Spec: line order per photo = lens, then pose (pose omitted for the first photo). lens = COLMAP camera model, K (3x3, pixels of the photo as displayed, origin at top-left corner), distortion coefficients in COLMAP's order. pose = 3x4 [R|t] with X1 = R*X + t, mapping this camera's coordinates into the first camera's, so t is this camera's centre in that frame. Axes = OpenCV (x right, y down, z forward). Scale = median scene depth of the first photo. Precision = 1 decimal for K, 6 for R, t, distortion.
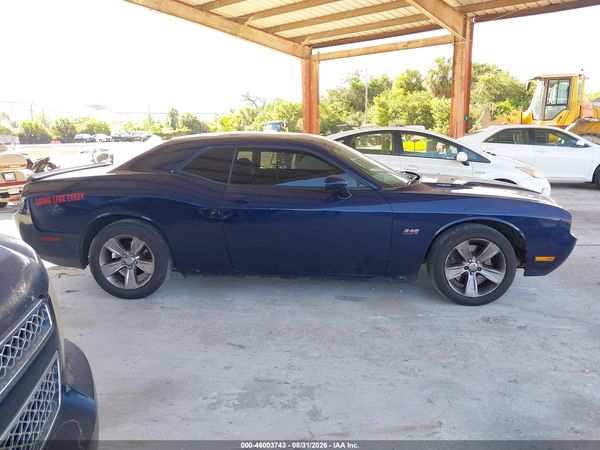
lens RADIAL K [[458.7, 0, 300.0], [0, 458.7, 225.0], [0, 0, 1]] dist [0.021020, -0.003943]
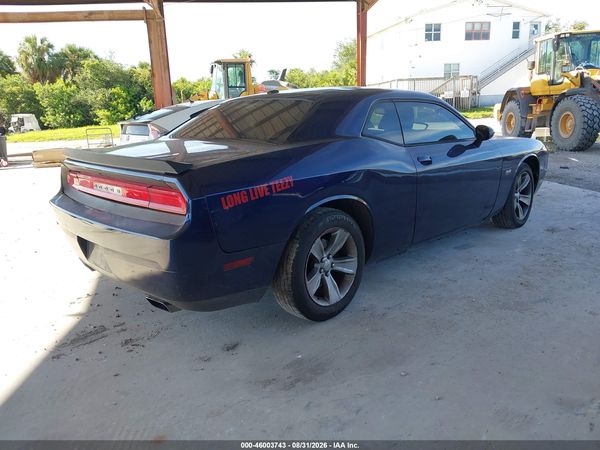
lens RADIAL K [[458.7, 0, 300.0], [0, 458.7, 225.0], [0, 0, 1]] dist [0.021020, -0.003943]
pose [[0.688350, -0.200772, 0.697040, -0.190588], [0.183733, 0.977854, 0.100214, -0.013459], [-0.701724, 0.059086, 0.709994, 0.112917]]
